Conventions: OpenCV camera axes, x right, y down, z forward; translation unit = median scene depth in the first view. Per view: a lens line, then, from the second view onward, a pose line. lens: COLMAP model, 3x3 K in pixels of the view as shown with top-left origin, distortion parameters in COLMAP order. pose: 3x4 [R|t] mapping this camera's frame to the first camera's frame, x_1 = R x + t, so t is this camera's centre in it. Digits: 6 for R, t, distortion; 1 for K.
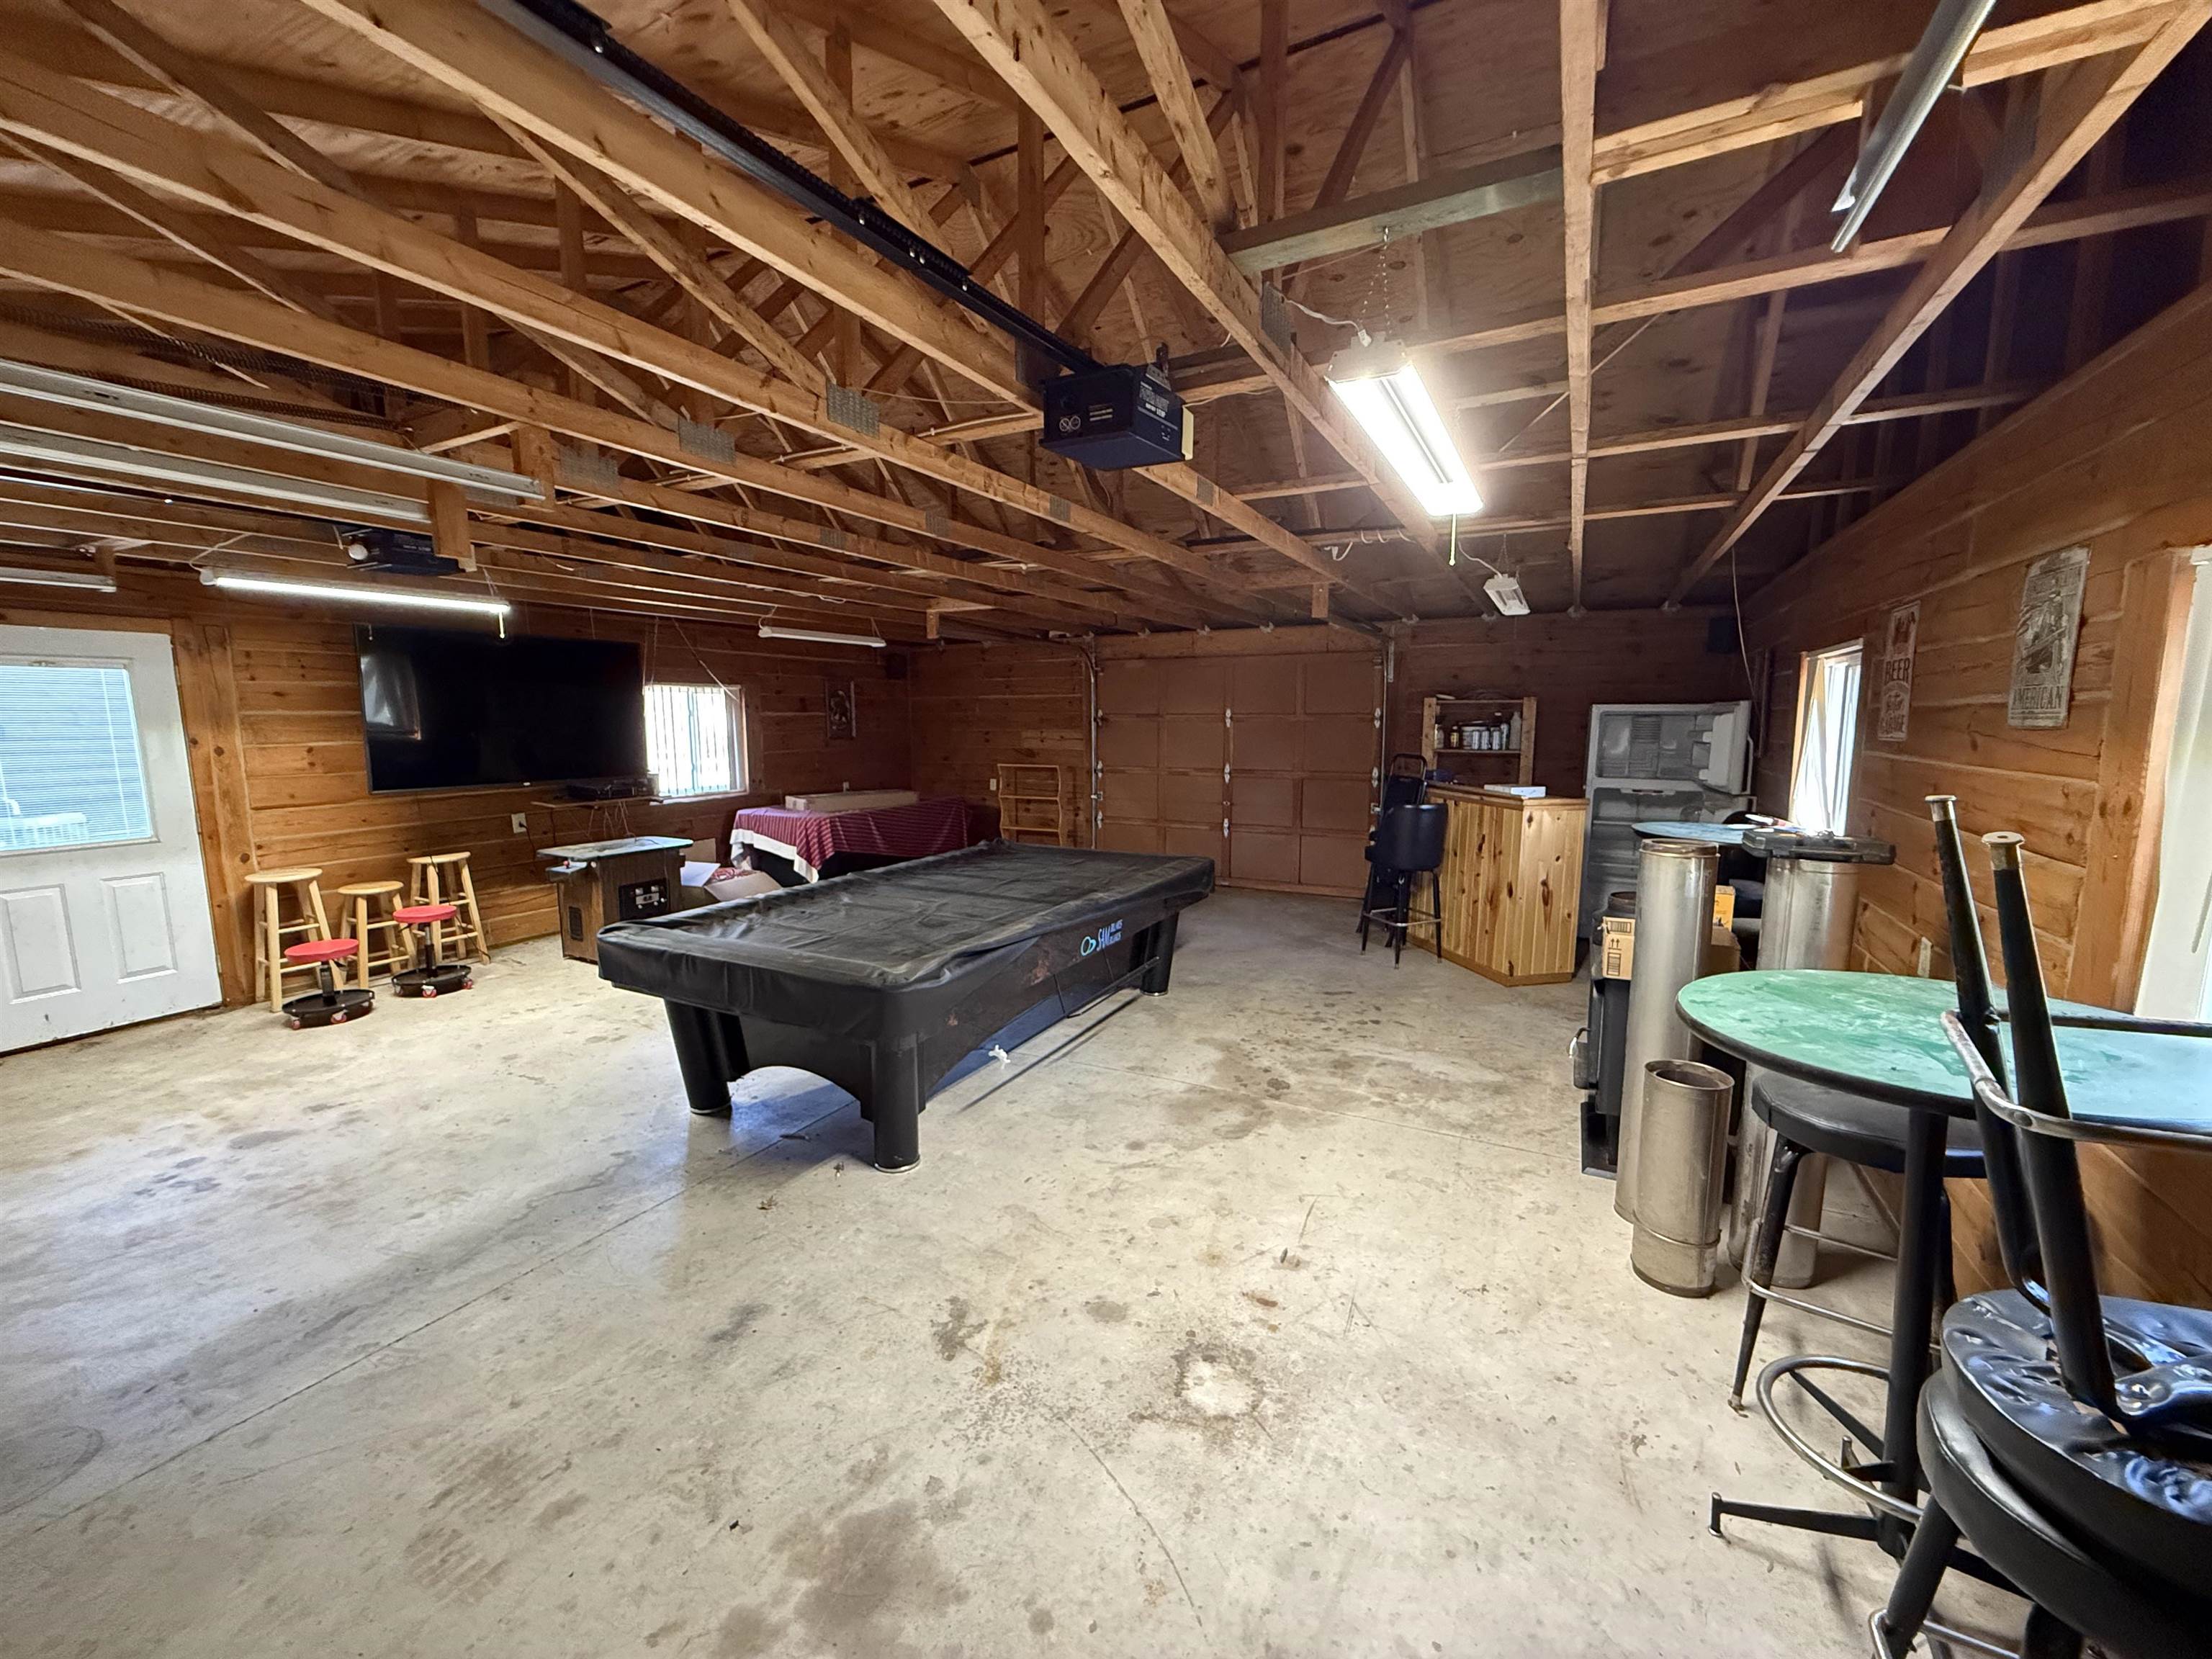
lens RADIAL K [[885.6, 0, 1103.5], [0, 885.6, 822.7], [0, 0, 1]] dist [-0.001376, 0.001312]
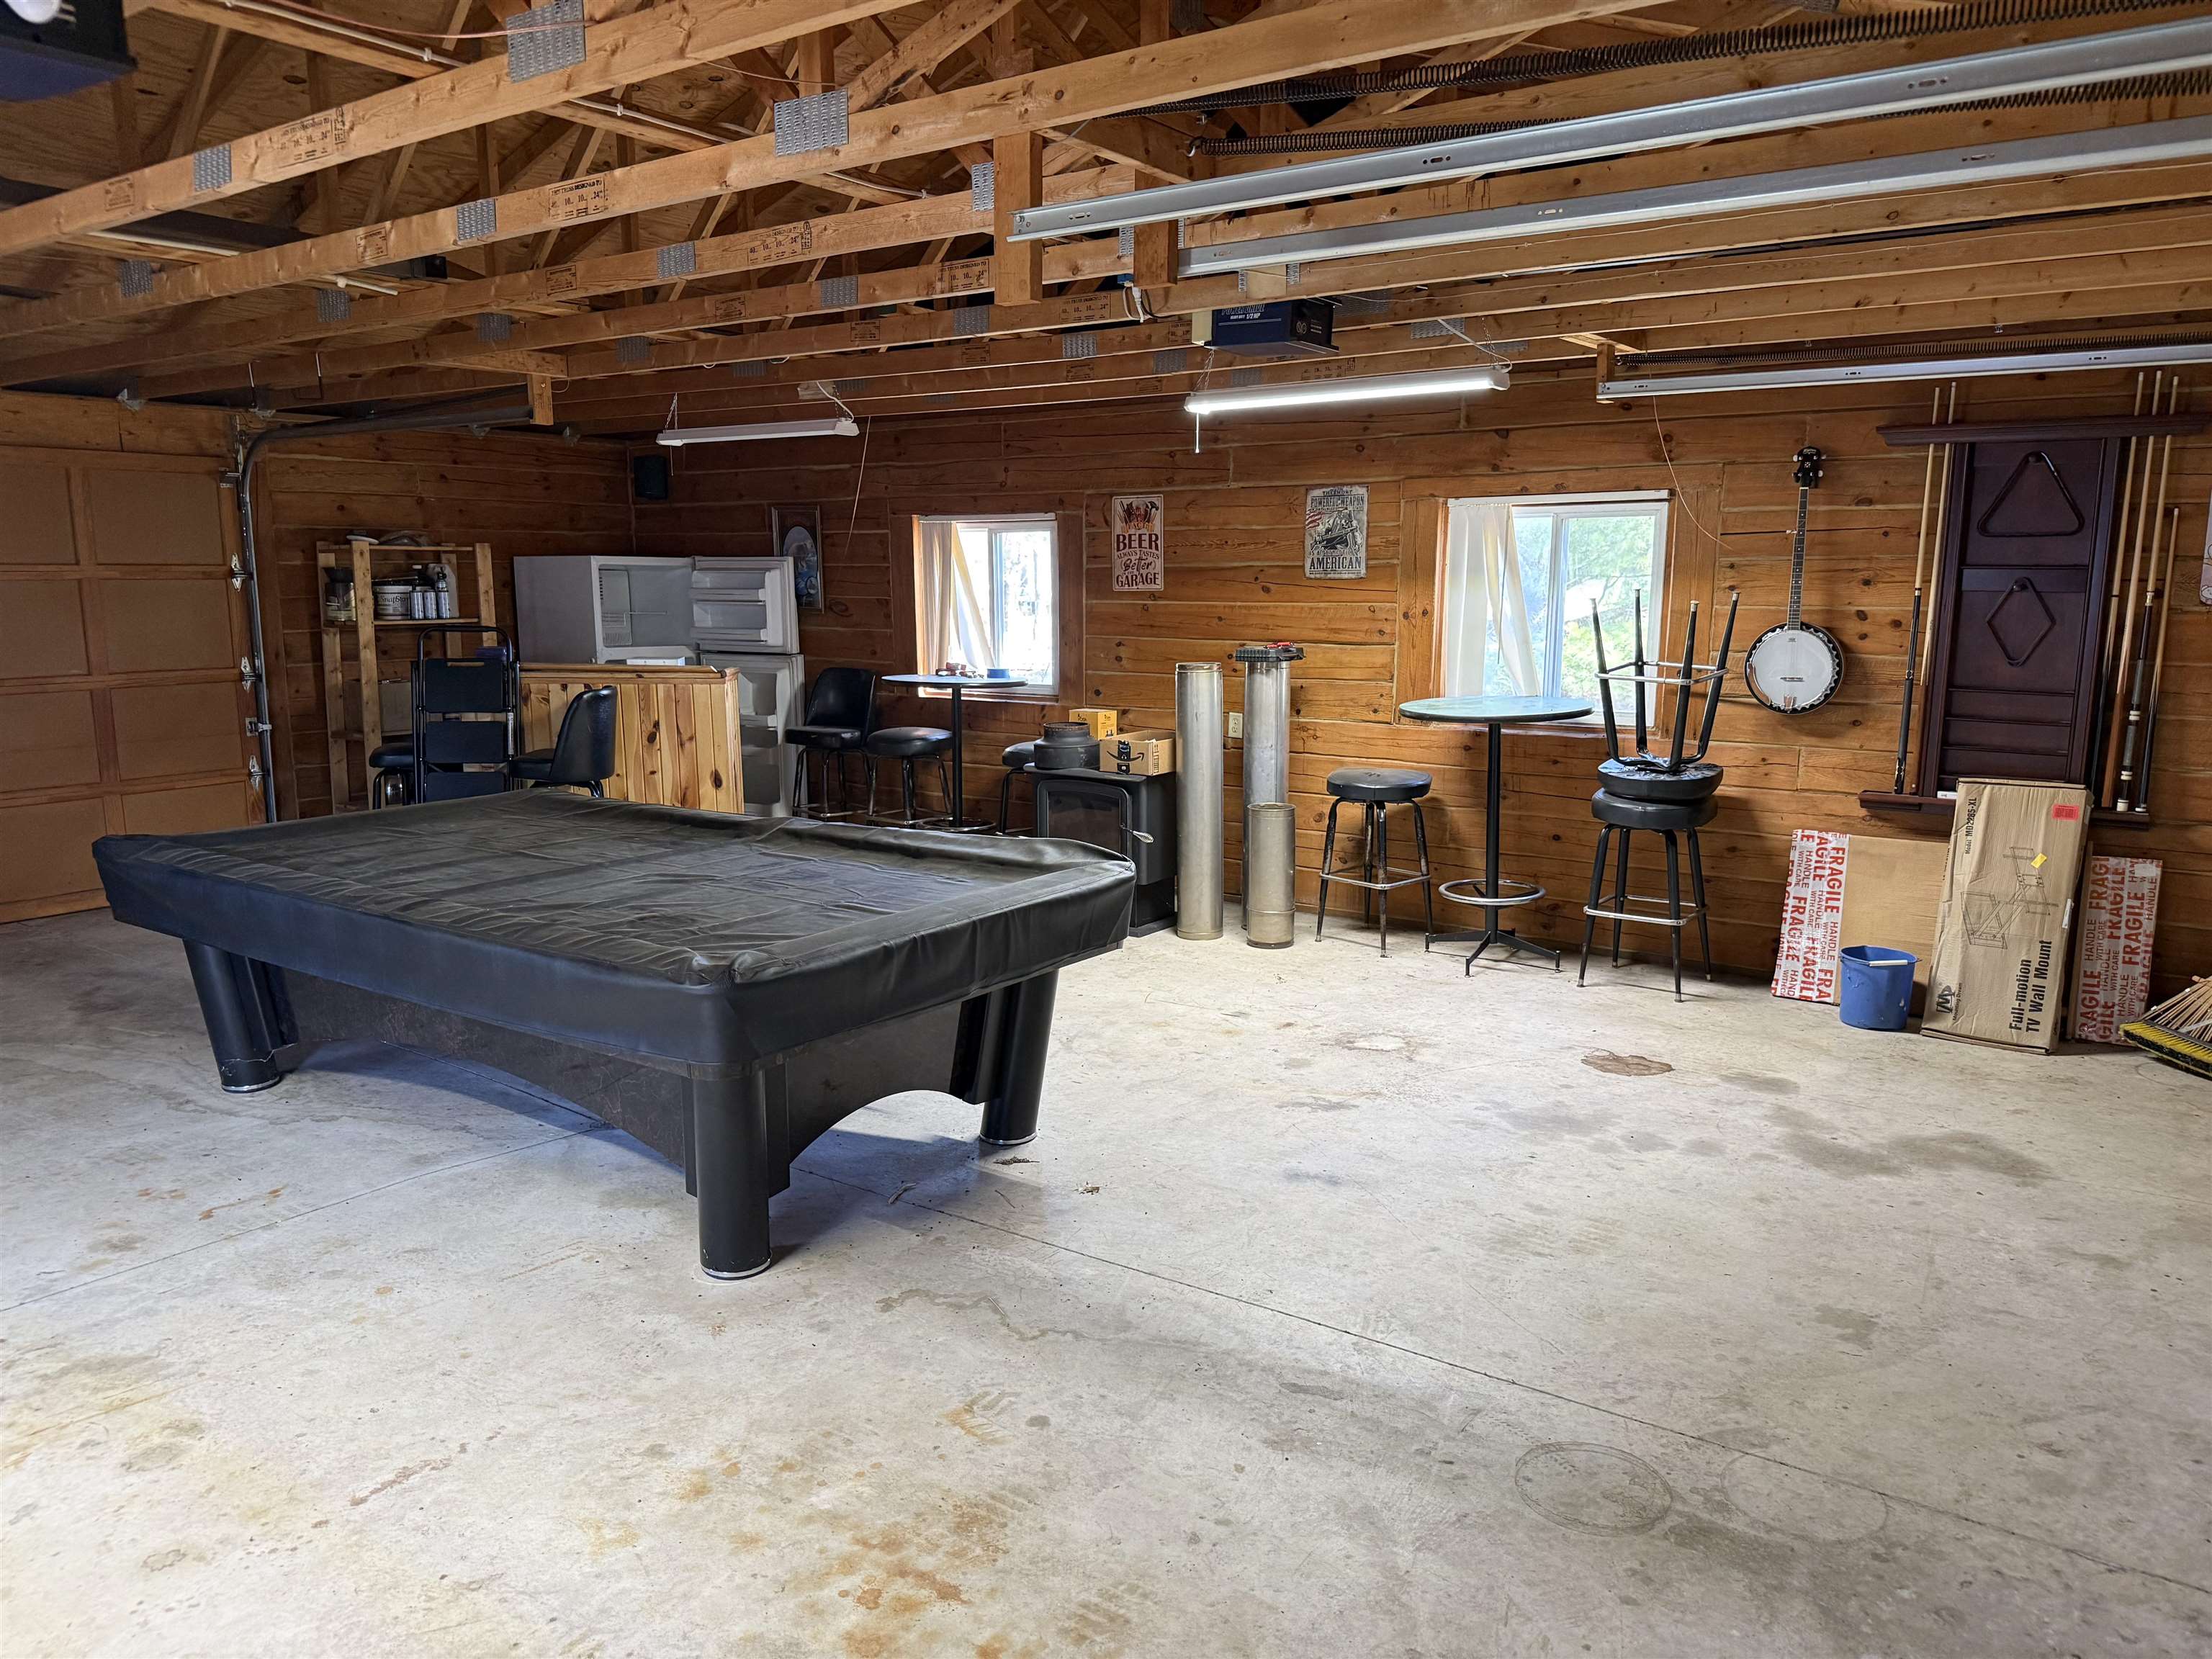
lens RADIAL K [[1539.8, 0, 1099.7], [0, 1539.8, 834.7], [0, 0, 1]] dist [0.049814, -0.004552]
pose [[0.131875, -0.163261, 0.977729, -2.153650], [0.118033, 0.981913, 0.148039, -0.106970], [-0.984214, 0.095882, 0.148760, 0.968712]]
